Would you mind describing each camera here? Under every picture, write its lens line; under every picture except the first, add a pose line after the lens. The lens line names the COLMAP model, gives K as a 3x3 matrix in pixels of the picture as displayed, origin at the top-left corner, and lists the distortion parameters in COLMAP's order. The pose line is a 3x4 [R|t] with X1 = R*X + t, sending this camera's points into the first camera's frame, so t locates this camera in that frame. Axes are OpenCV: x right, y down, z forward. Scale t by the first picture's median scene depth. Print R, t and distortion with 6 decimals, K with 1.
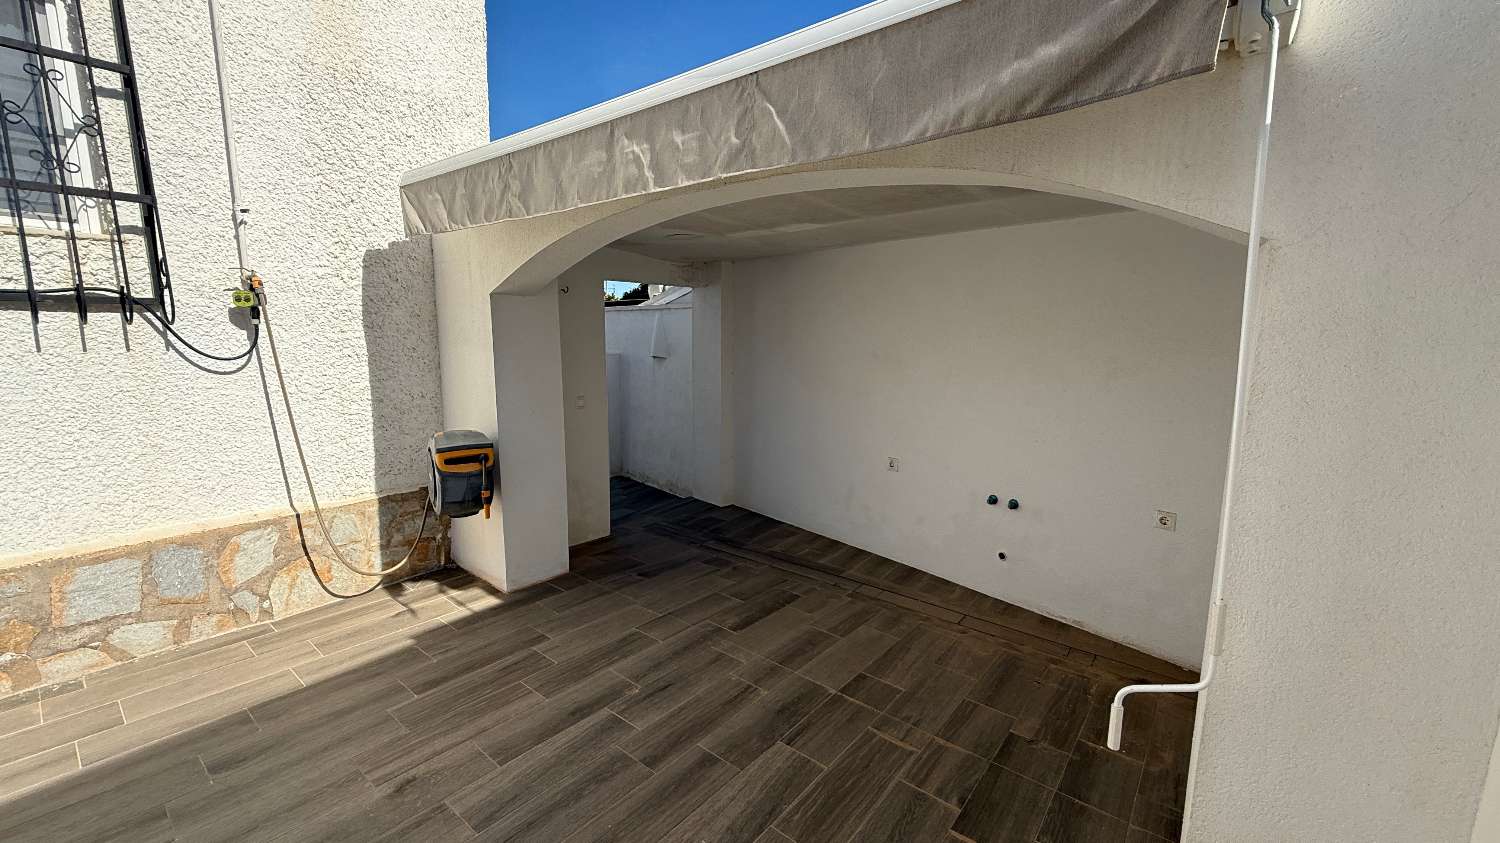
lens RADIAL K [[596.1, 0, 743.5], [0, 596.1, 426.4], [0, 0, 1]] dist [-0.000079, -0.000181]
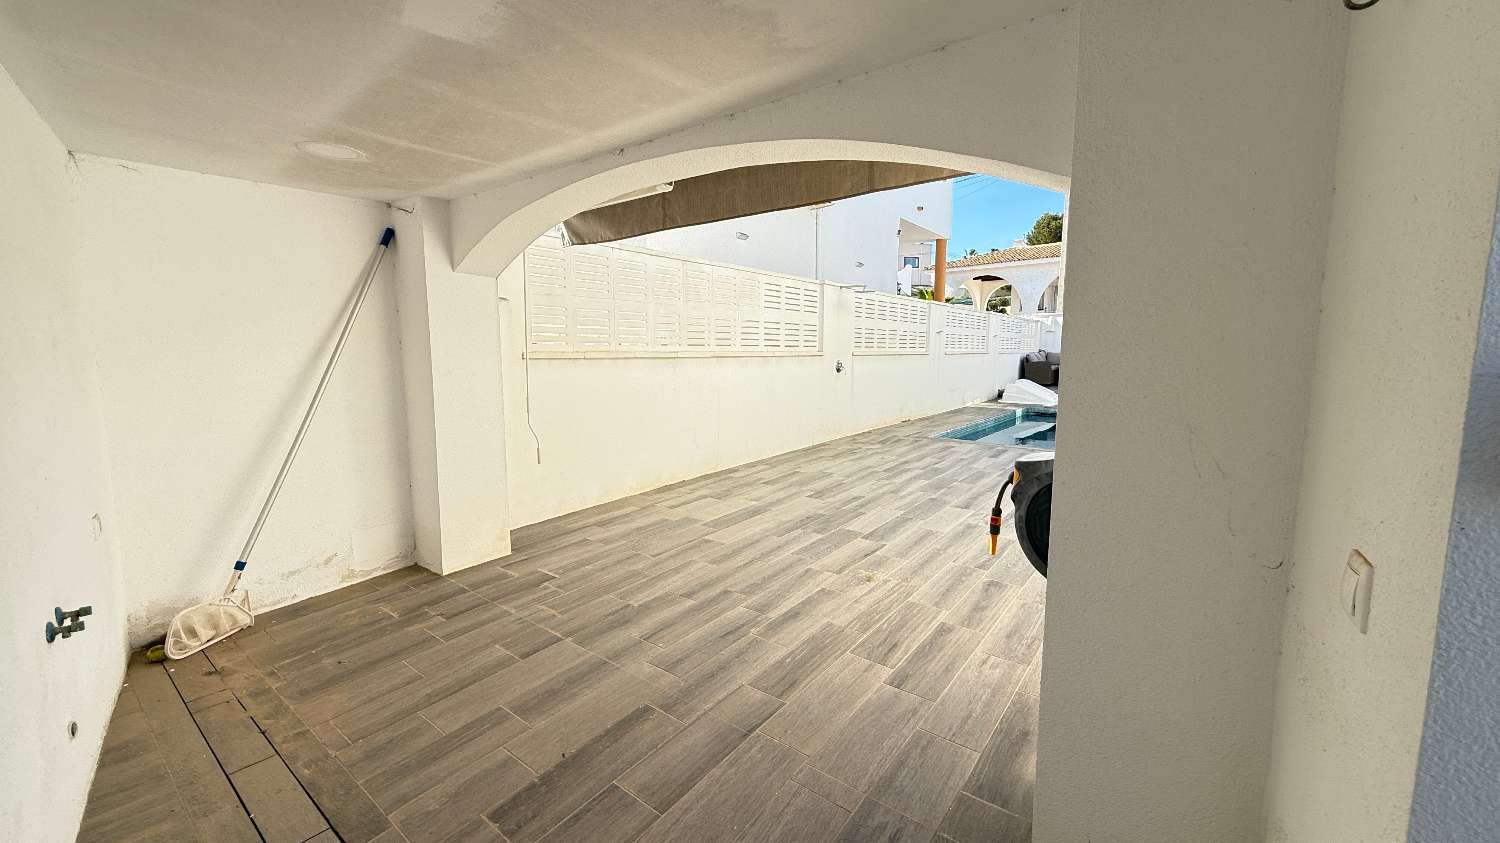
lens RADIAL K [[596.1, 0, 754.3], [0, 596.1, 417.1], [0, 0, 1]] dist [-0.000079, -0.000181]
pose [[-0.999474, -0.004630, -0.032112, -0.150832], [-0.013292, 0.961325, 0.275096, -0.240462], [0.029596, 0.275378, -0.960880, 2.011141]]
